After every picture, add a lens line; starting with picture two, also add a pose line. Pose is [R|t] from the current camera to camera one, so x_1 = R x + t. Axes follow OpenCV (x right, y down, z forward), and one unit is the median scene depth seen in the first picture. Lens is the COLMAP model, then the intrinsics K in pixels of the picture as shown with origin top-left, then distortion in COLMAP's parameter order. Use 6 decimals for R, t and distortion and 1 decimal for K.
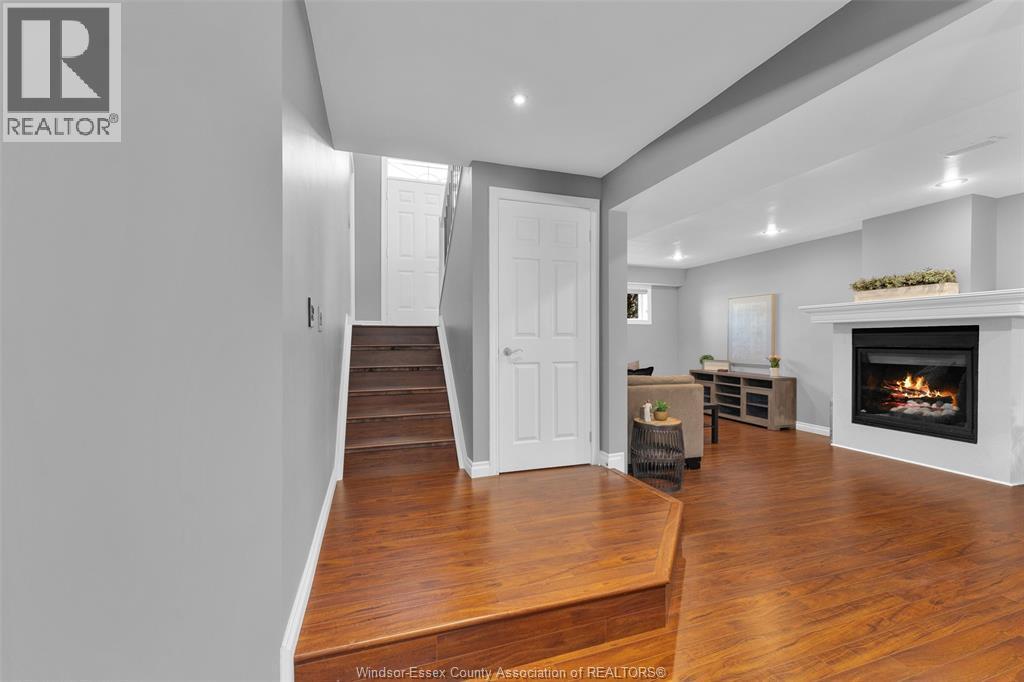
lens RADIAL K [[417.4, 0, 512.3], [0, 417.4, 341.7], [0, 0, 1]] dist [0.000994, 0.000363]
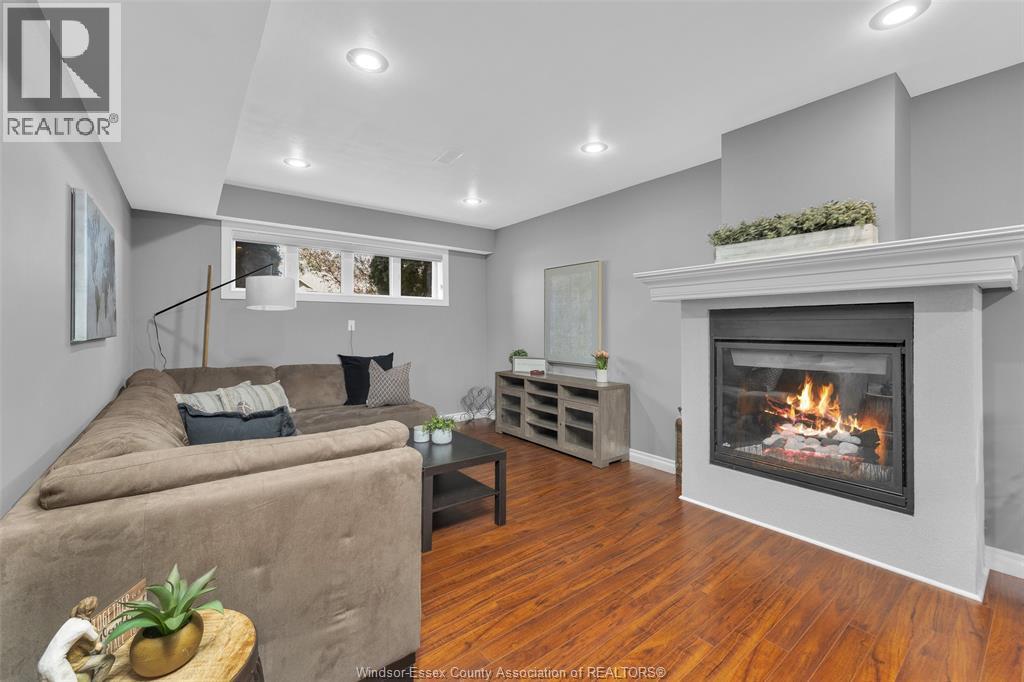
lens RADIAL K [[413.6, 0, 506.9], [0, 413.6, 328.2], [0, 0, 1]] dist [-0.000317, 0.000021]
pose [[0.948873, -0.003563, 0.315639, 0.326346], [0.004551, 0.999987, -0.002392, -0.003394], [-0.315626, 0.003706, 0.948876, 0.497427]]
